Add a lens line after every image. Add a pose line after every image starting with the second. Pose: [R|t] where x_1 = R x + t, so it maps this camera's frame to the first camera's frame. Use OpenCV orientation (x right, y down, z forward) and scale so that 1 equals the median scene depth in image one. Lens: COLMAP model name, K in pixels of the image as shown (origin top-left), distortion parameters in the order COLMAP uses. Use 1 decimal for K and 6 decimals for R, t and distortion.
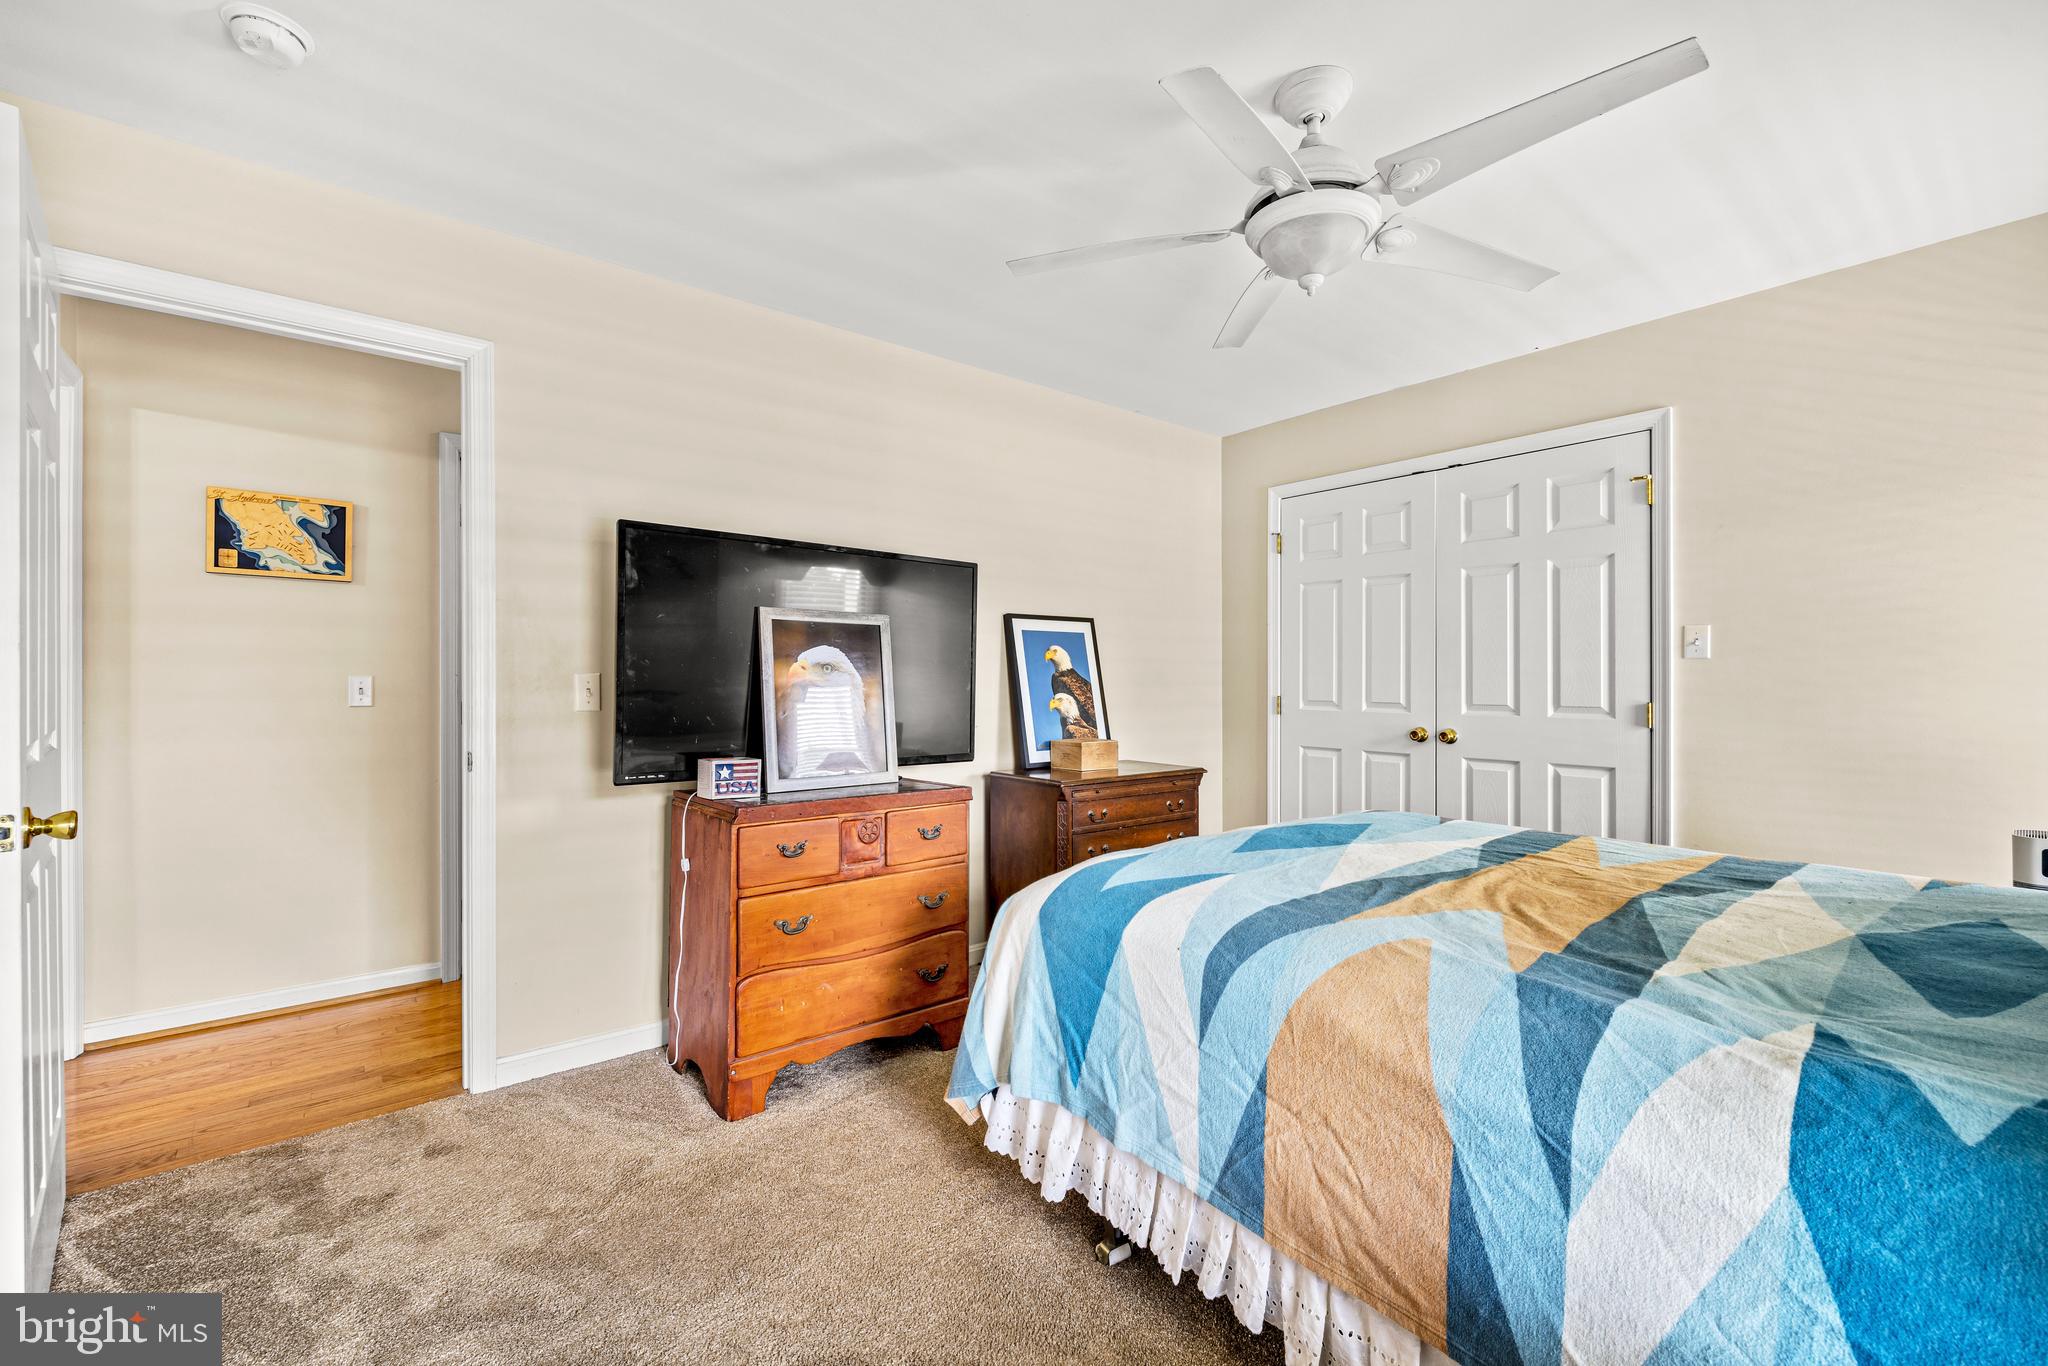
lens RADIAL K [[862.3, 0, 1022.4], [0, 862.3, 677.4], [0, 0, 1]] dist [0.003277, -0.000162]
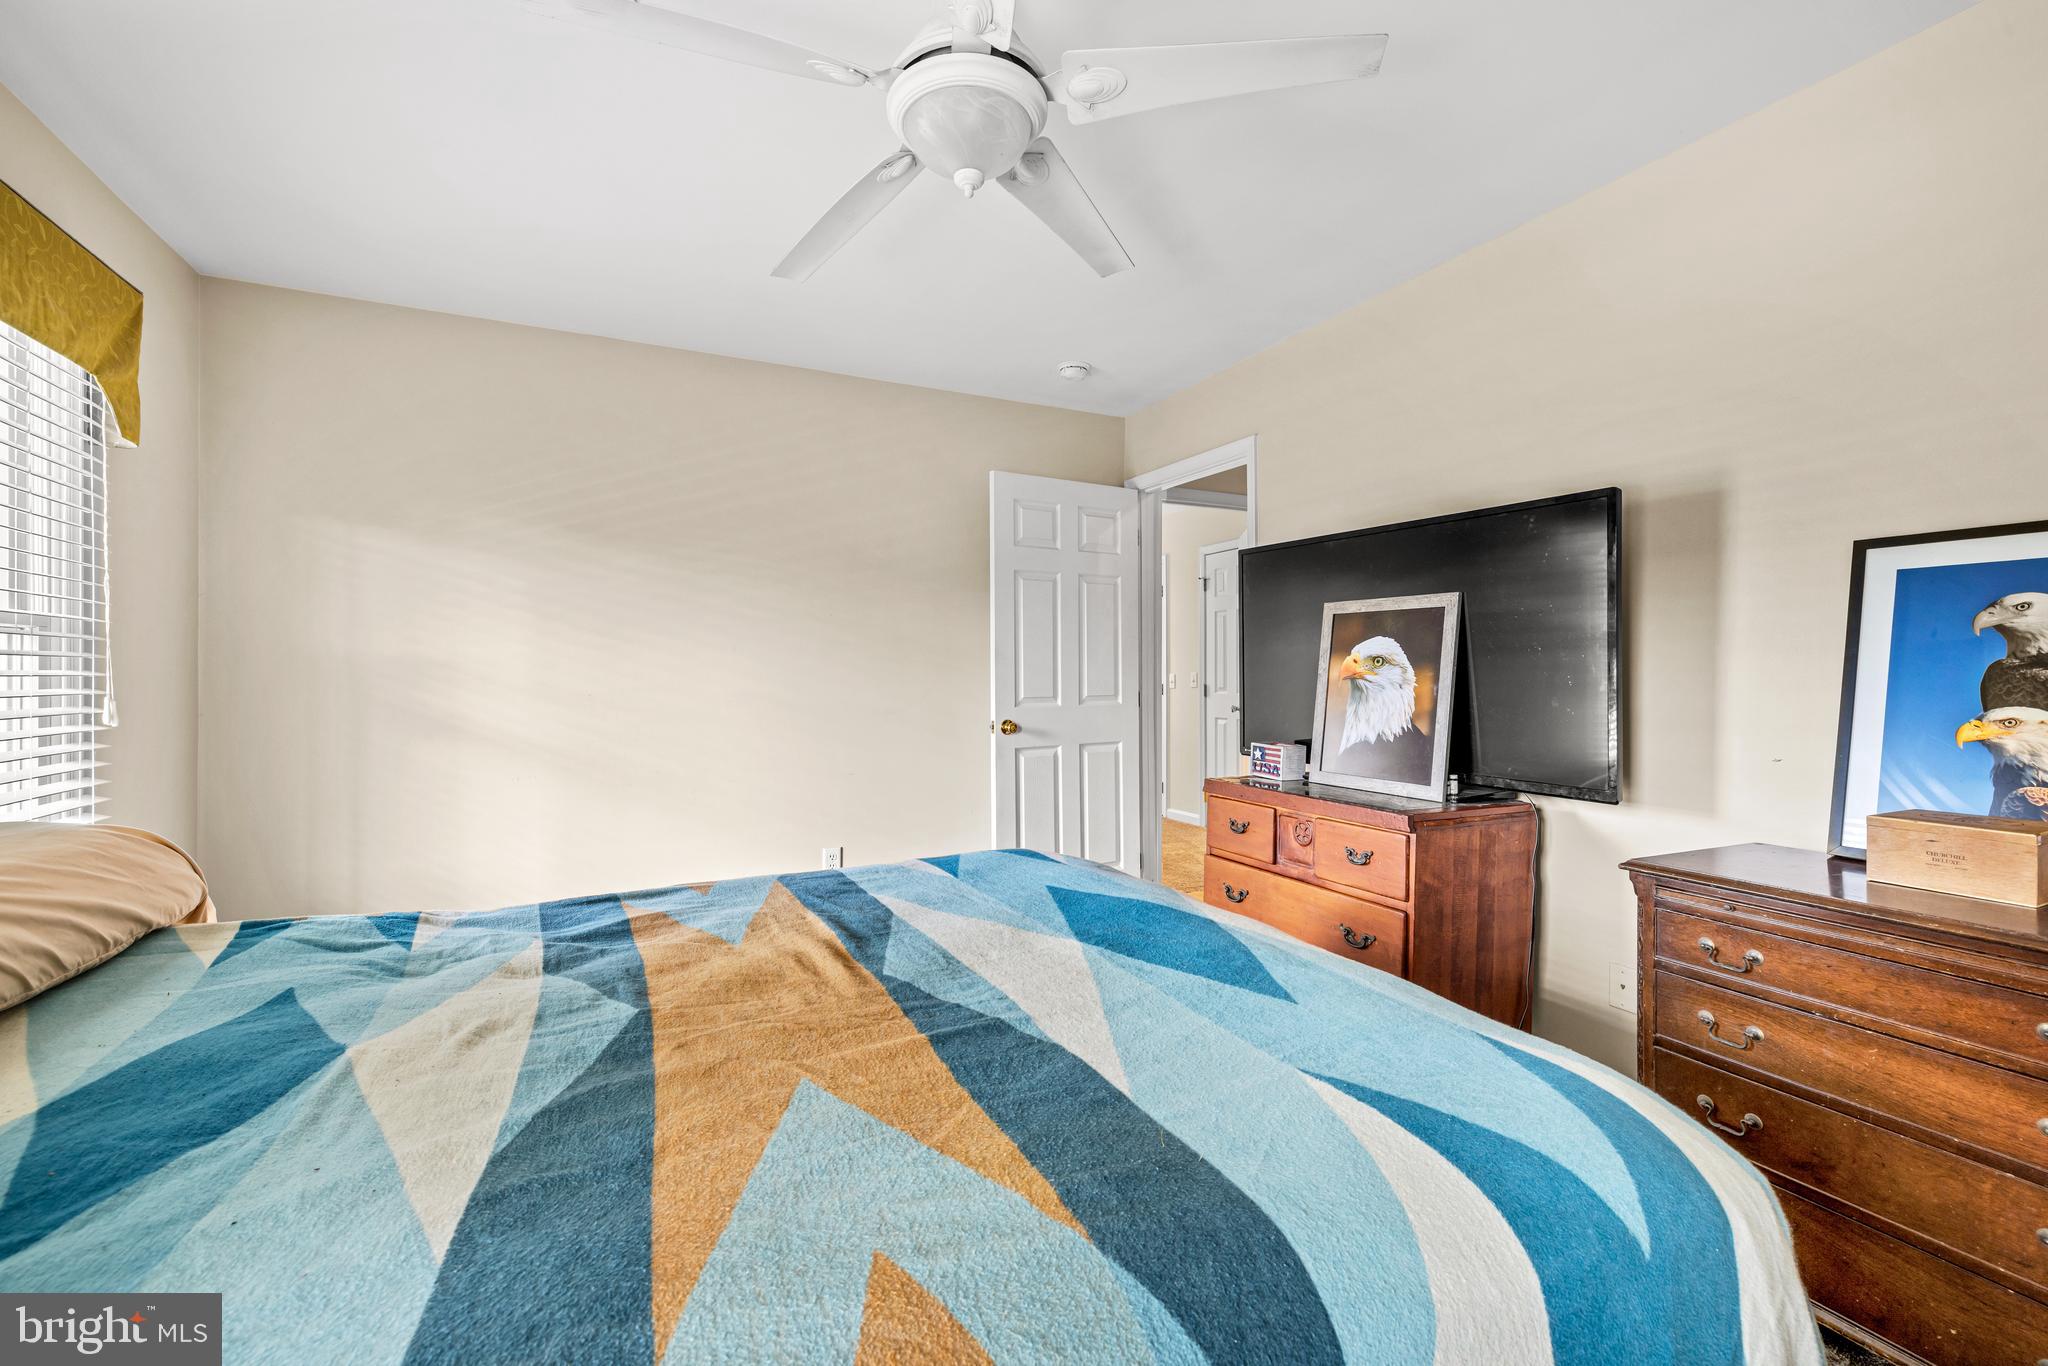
lens RADIAL K [[862.3, 0, 1022.4], [0, 862.3, 677.4], [0, 0, 1]] dist [0.003277, -0.000162]
pose [[-0.233818, 0.003089, -0.972275, 0.757208], [-0.000058, 0.999995, 0.003191, 0.003605], [0.972280, 0.000803, -0.233817, 0.851371]]
